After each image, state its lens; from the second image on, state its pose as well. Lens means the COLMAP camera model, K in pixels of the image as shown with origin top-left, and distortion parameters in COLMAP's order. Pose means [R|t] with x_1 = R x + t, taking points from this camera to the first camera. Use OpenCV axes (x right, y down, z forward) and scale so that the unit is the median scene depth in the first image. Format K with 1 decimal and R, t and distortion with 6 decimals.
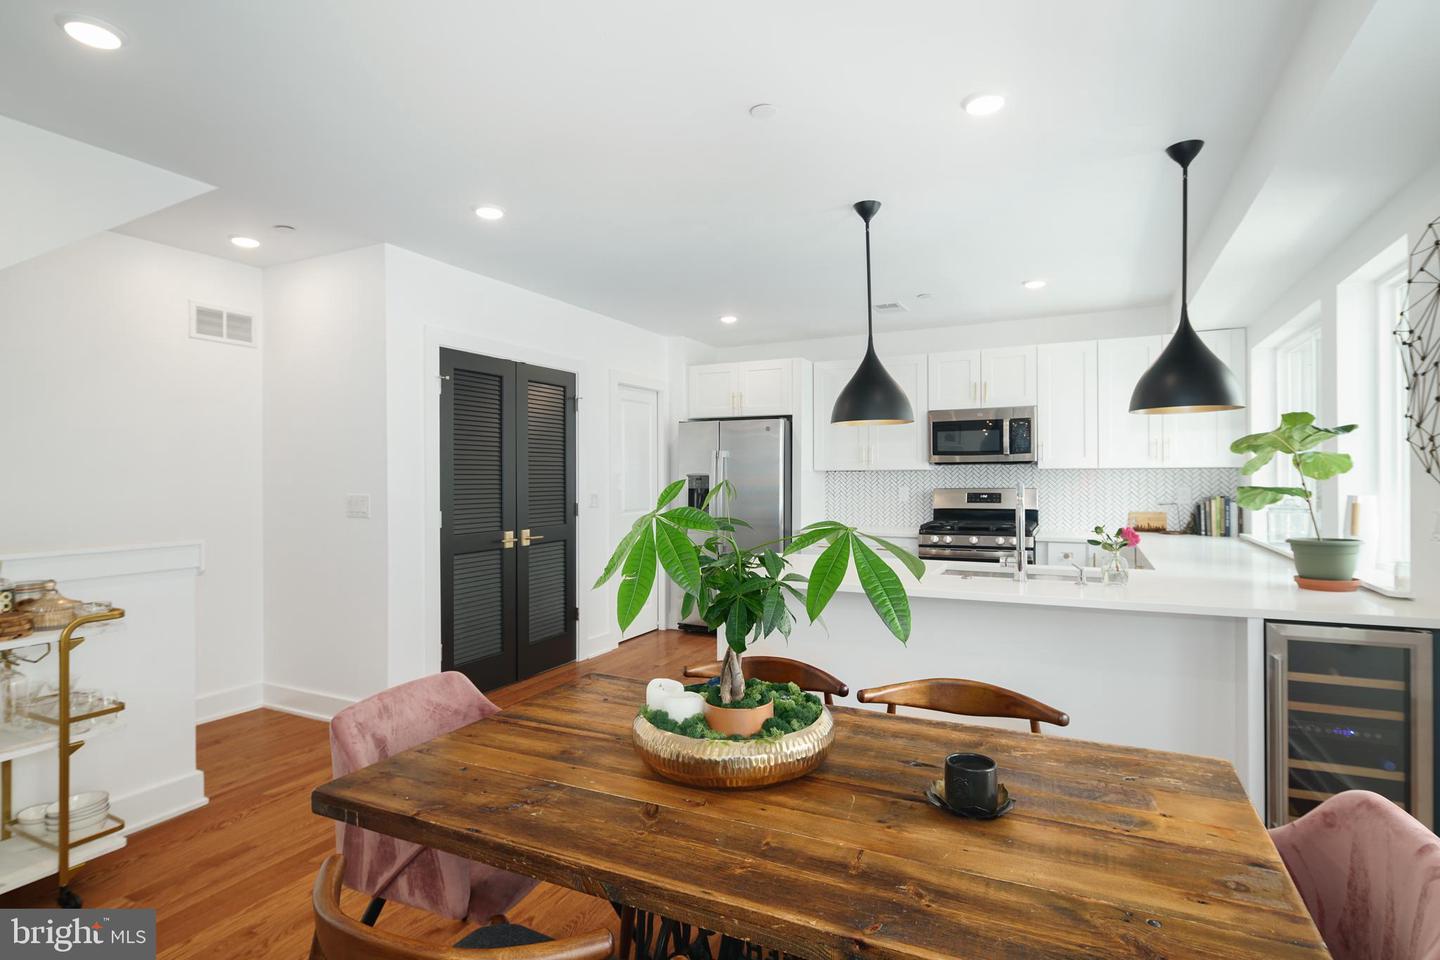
lens RADIAL K [[707.7, 0, 720.0], [0, 707.7, 480.0], [0, 0, 1]] dist [0.000804, -0.000137]
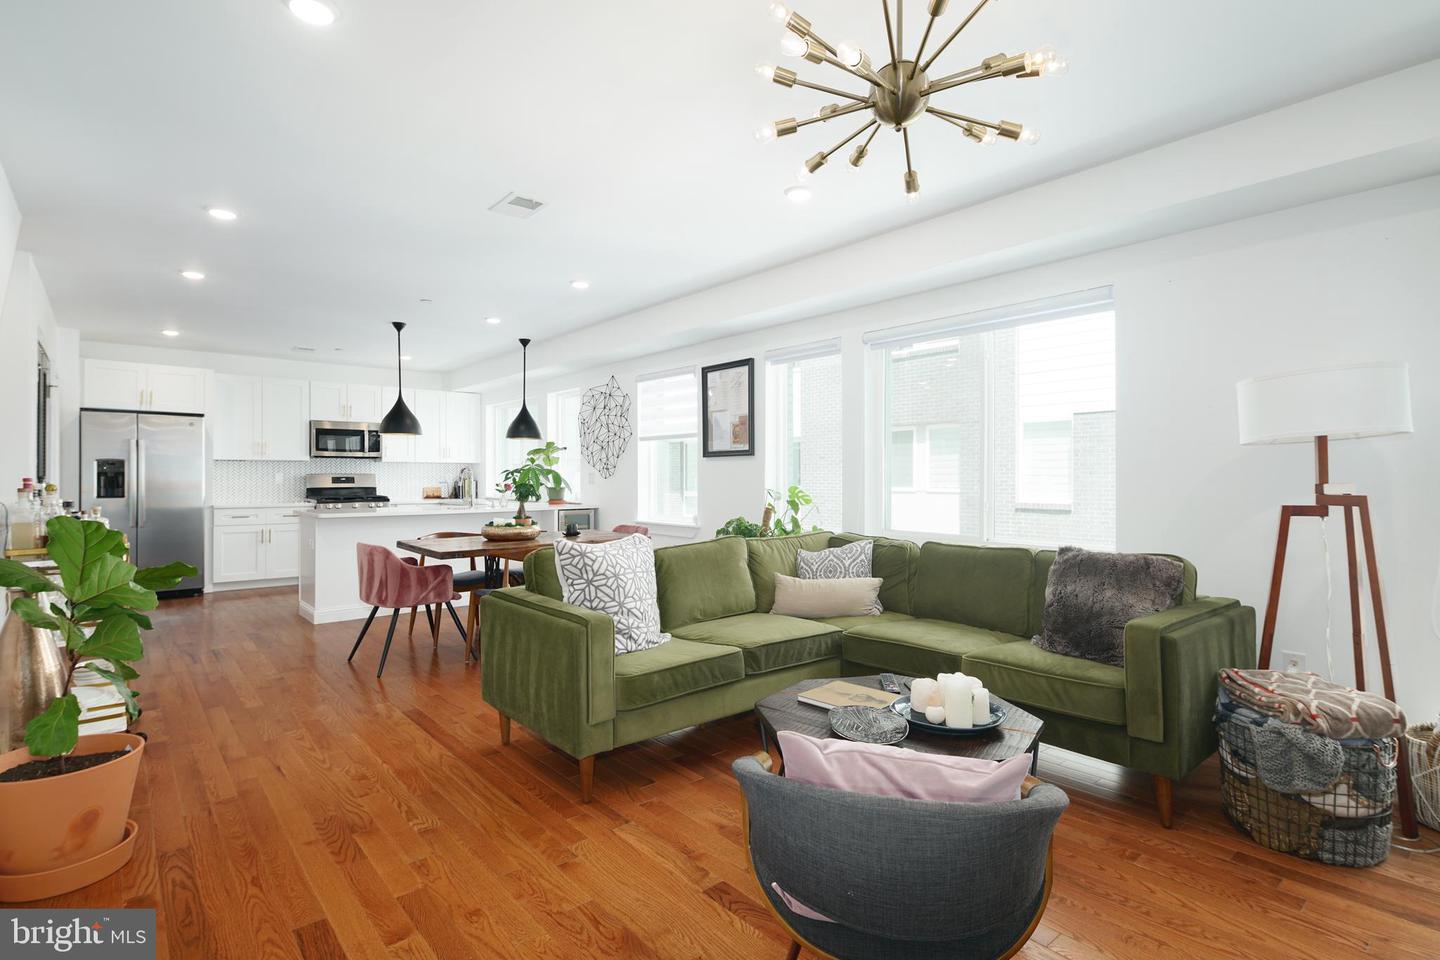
lens RADIAL K [[698.7, 0, 722.2], [0, 698.7, 473.4], [0, 0, 1]] dist [0.002130, 0.000202]
pose [[0.386515, 0.008510, 0.922244, -0.732342], [0.001754, 0.999949, -0.009963, 0.029011], [-0.922281, 0.005469, 0.386480, -0.342868]]
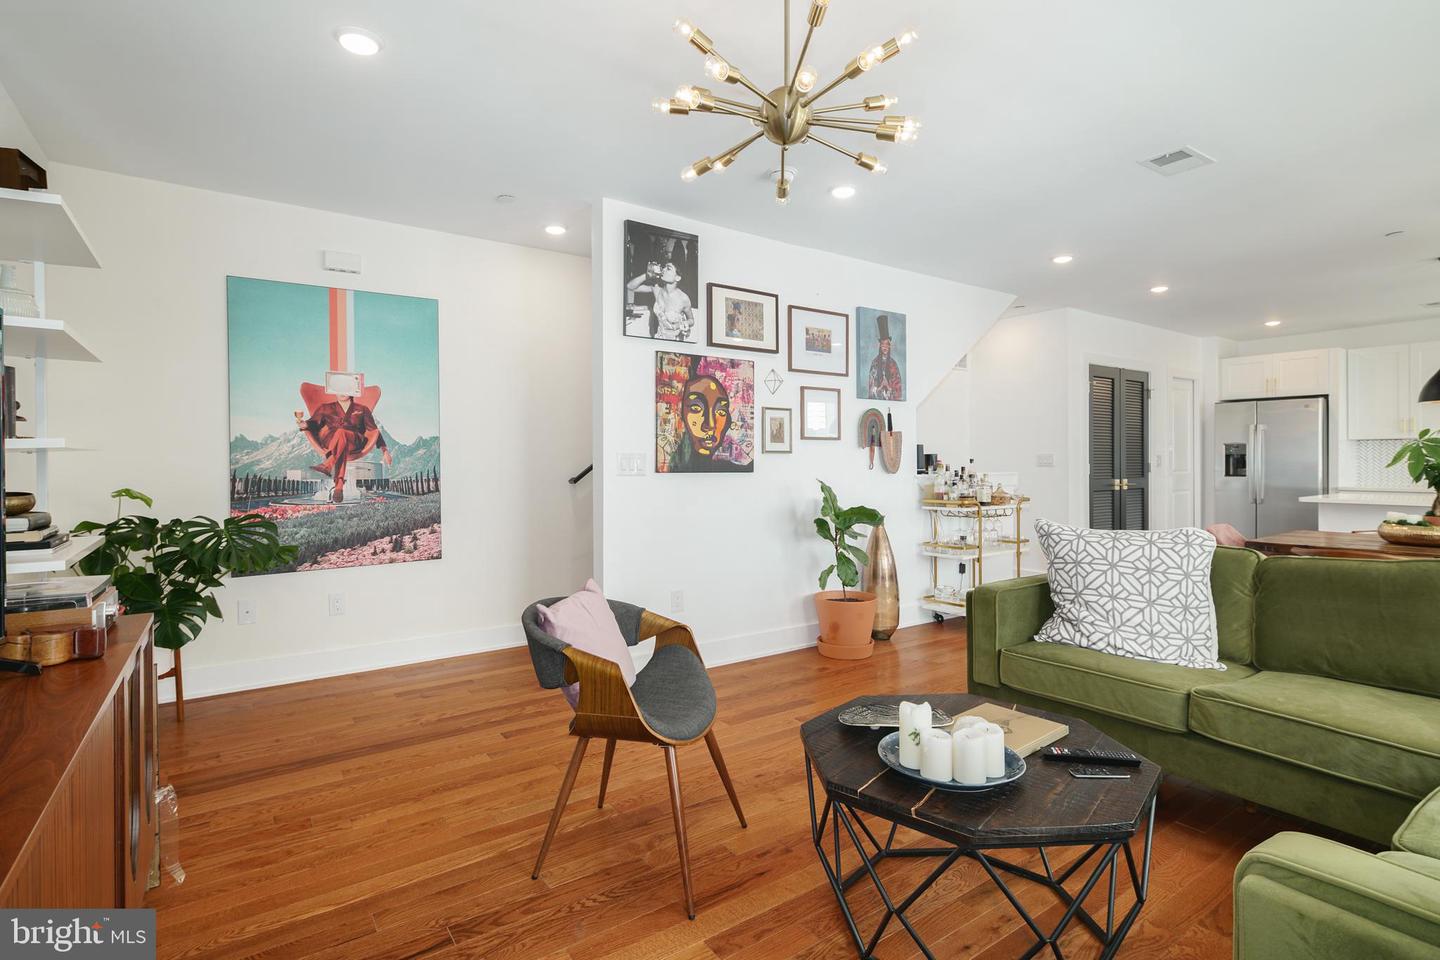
lens RADIAL K [[709.1, 0, 725.7], [0, 709.1, 455.6], [0, 0, 1]] dist [-0.003705, -0.000577]
pose [[0.886944, -0.001527, -0.461875, -0.280429], [-0.002275, 0.999968, -0.007674, 0.028903], [0.461872, 0.007858, 0.886912, -0.619798]]
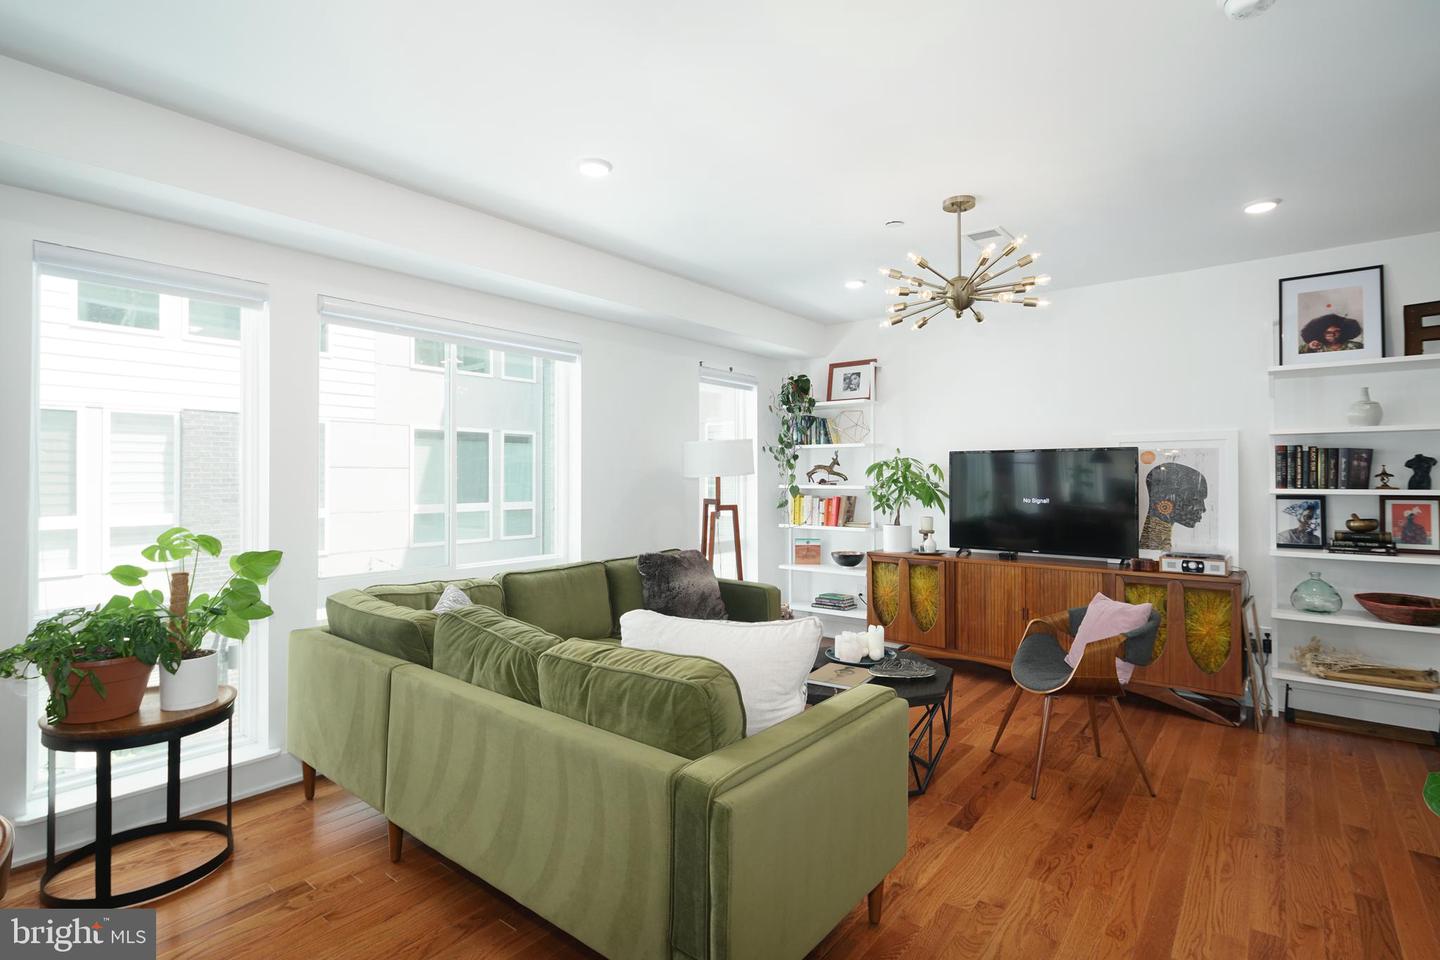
lens RADIAL K [[707.7, 0, 720.0], [0, 707.7, 480.0], [0, 0, 1]] dist [0.000804, -0.000137]
pose [[-0.978388, -0.004967, 0.206719, -0.341122], [-0.004071, 0.999980, 0.004757, 0.006209], [-0.206739, 0.003813, -0.978389, 0.293047]]
